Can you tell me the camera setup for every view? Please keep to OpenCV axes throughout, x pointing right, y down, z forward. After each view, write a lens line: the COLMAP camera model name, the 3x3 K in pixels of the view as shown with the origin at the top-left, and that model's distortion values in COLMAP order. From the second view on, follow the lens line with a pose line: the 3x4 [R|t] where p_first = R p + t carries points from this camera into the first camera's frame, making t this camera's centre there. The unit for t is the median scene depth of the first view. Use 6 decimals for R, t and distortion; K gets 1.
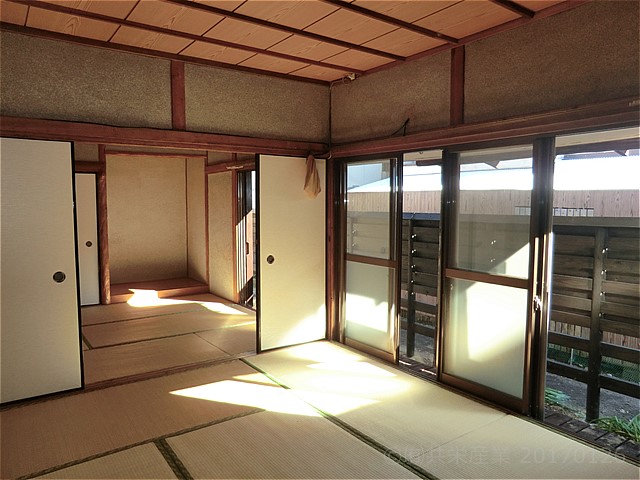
lens RADIAL K [[462.8, 0, 318.4], [0, 462.8, 241.2], [0, 0, 1]] dist [-0.114255, 0.133348]
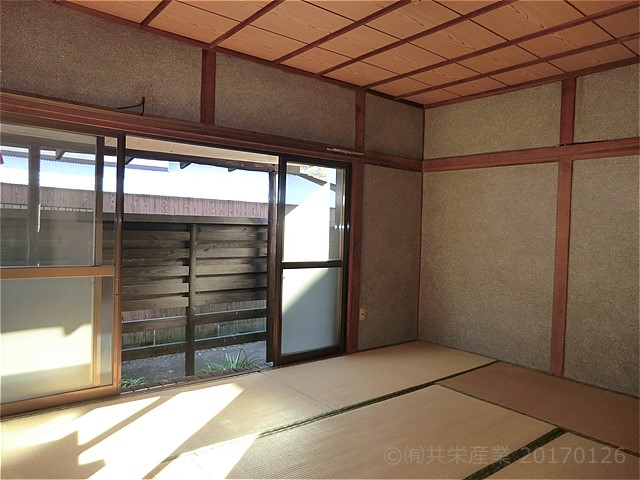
lens RADIAL K [[462.8, 0, 318.4], [0, 462.8, 241.2], [0, 0, 1]] dist [-0.114255, 0.133348]
pose [[-0.048787, -0.034383, 0.998217, -0.669711], [0.050115, 0.998064, 0.036827, -0.012134], [-0.997551, 0.051823, -0.046969, 0.718412]]
